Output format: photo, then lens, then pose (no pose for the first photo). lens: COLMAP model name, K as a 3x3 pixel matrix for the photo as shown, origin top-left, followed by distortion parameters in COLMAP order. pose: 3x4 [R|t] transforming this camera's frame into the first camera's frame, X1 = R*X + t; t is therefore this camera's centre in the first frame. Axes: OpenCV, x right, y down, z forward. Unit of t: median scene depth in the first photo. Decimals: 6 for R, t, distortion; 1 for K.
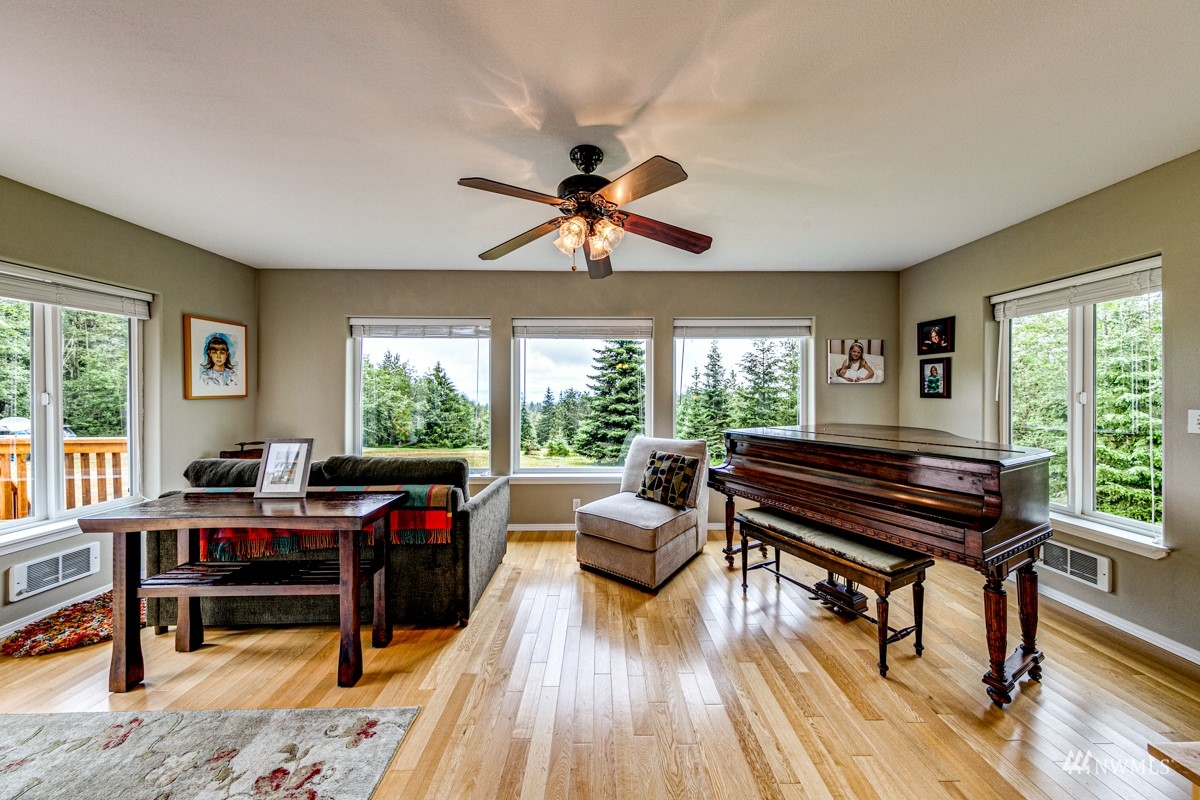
lens RADIAL K [[370.7, 0, 633.6], [0, 370.7, 391.0], [0, 0, 1]] dist [0.000927, 0.000045]
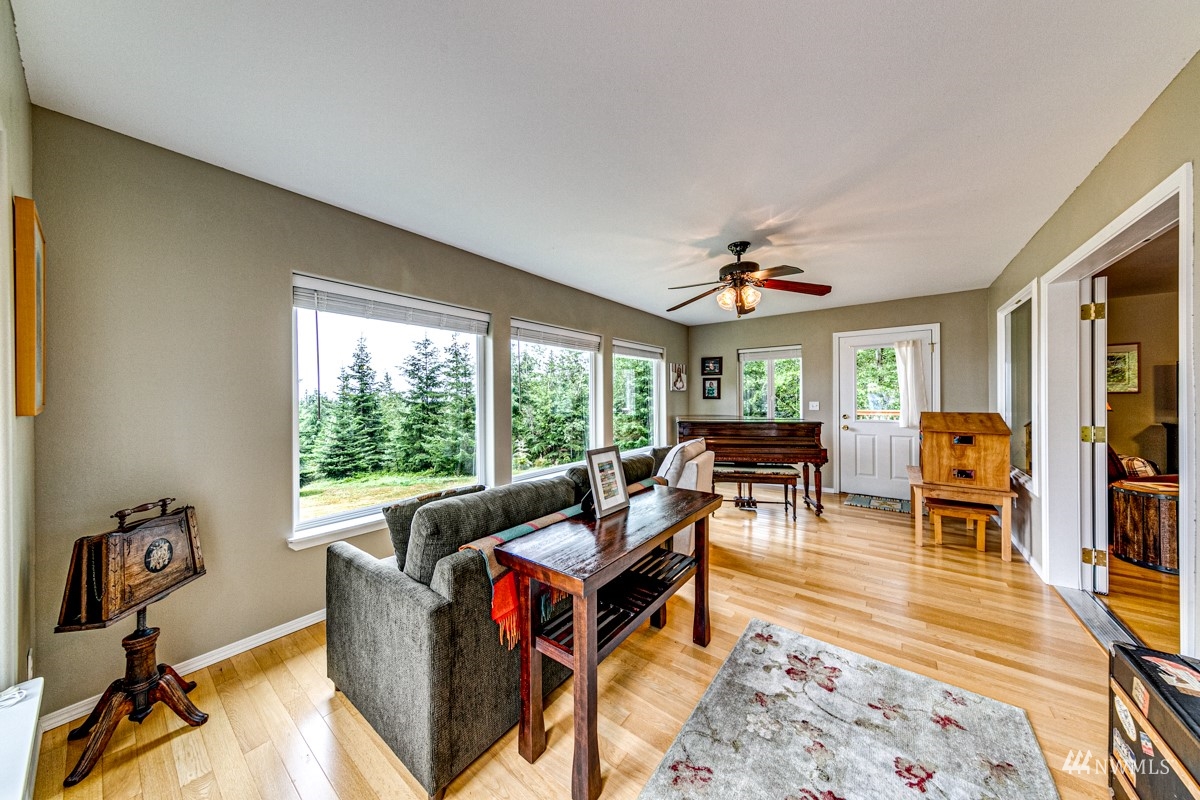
lens RADIAL K [[358.3, 0, 602.1], [0, 358.3, 395.1], [0, 0, 1]] dist [0.001018, 0.000012]
pose [[0.651487, 0.000424, 0.758659, -0.842259], [0.000415, 0.999999, -0.000915, 0.000327], [-0.758659, 0.000911, 0.651487, 0.229583]]
